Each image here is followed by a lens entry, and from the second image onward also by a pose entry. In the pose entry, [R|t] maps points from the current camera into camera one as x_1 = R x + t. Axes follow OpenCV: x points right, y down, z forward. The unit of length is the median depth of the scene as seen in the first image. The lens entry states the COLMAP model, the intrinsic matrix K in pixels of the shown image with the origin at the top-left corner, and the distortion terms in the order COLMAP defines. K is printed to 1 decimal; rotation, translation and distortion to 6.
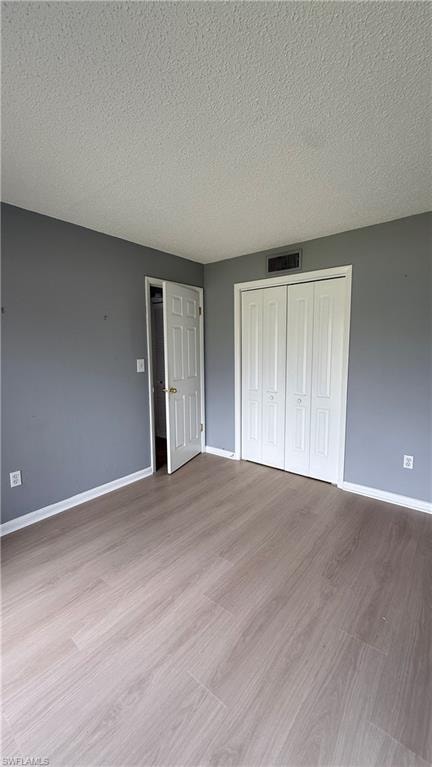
lens RADIAL K [[308.0, 0, 215.4], [0, 308.0, 383.7], [0, 0, 1]] dist [0.003349, -0.000570]
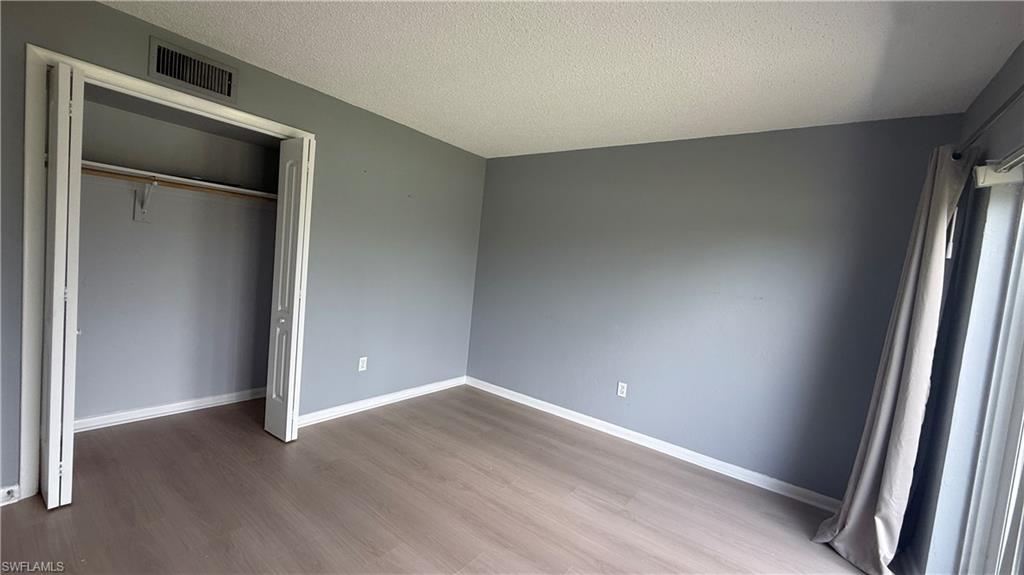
lens RADIAL K [[408.0, 0, 515.8], [0, 408.0, 286.3], [0, 0, 1]] dist [0.001518, 0.000508]
pose [[-0.047265, -0.061050, 0.997015, -0.866491], [0.018497, 0.997906, 0.061981, -0.078309], [-0.998711, 0.021371, -0.046037, 0.749816]]
